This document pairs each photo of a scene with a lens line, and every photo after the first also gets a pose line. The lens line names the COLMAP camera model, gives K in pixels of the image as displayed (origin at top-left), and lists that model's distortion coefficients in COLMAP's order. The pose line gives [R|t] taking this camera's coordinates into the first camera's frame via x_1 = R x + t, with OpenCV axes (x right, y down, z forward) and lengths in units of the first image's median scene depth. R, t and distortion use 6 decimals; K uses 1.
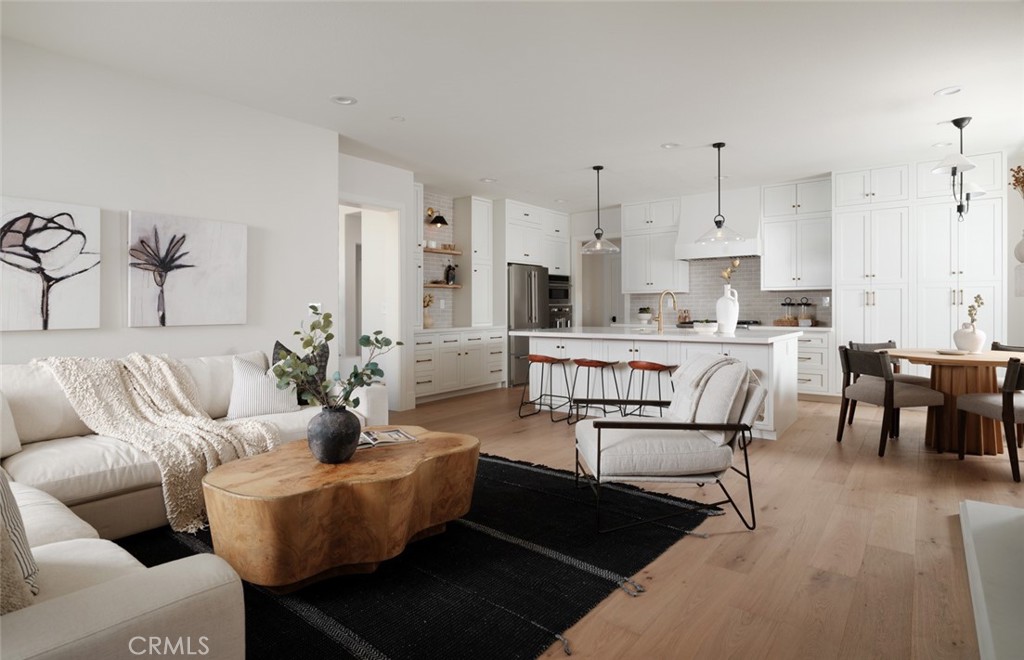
lens RADIAL K [[530.6, 0, 515.8], [0, 530.6, 311.8], [0, 0, 1]] dist [0.000212, 0.000124]
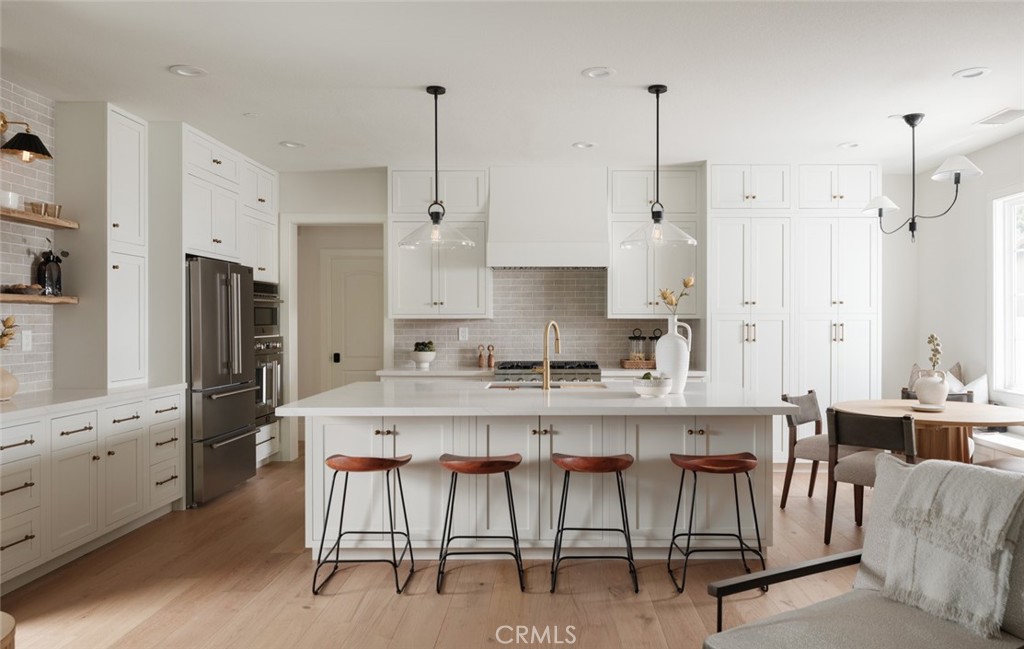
lens RADIAL K [[711.1, 0, 543.9], [0, 711.1, 324.6], [0, 0, 1]] dist [-0.002862, 0.002105]
pose [[0.795700, 0.004315, 0.605676, -0.153557], [0.000566, 0.999969, -0.007868, -0.022799], [-0.605691, 0.006604, 0.795673, 0.289183]]
